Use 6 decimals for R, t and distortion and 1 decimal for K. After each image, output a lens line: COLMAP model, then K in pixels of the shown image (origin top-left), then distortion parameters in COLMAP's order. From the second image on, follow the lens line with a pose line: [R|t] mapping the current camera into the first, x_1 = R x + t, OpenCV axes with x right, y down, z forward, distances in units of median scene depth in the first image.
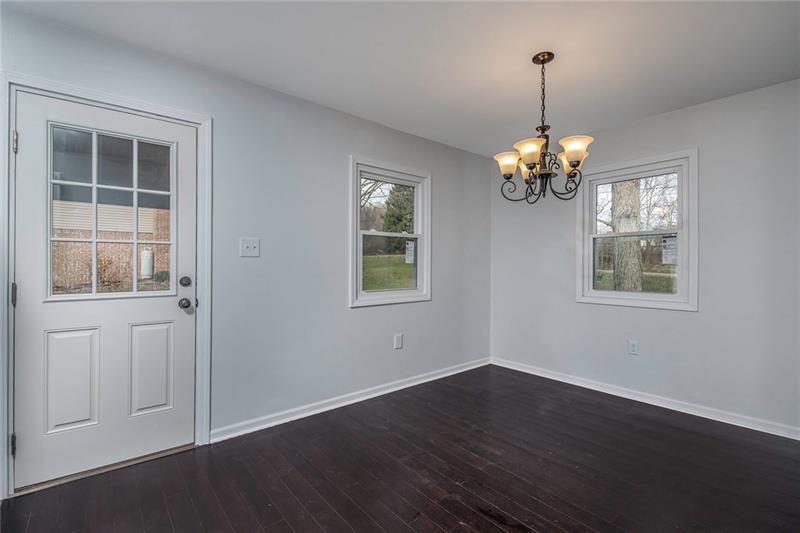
lens RADIAL K [[352.2, 0, 400.0], [0, 352.2, 266.5], [0, 0, 1]] dist [0.000397, 0.000006]
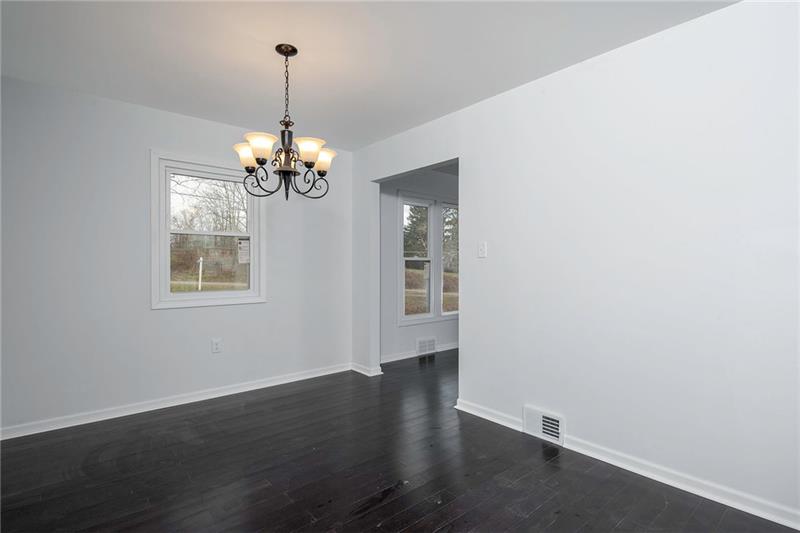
lens RADIAL K [[399.3, 0, 394.5], [0, 399.3, 267.8], [0, 0, 1]] dist [-0.002152, -0.000016]
pose [[-0.001831, -0.005211, 0.999985, -0.531982], [0.000834, 0.999986, 0.005212, 0.000689], [-0.999998, 0.000844, -0.001827, 0.542989]]
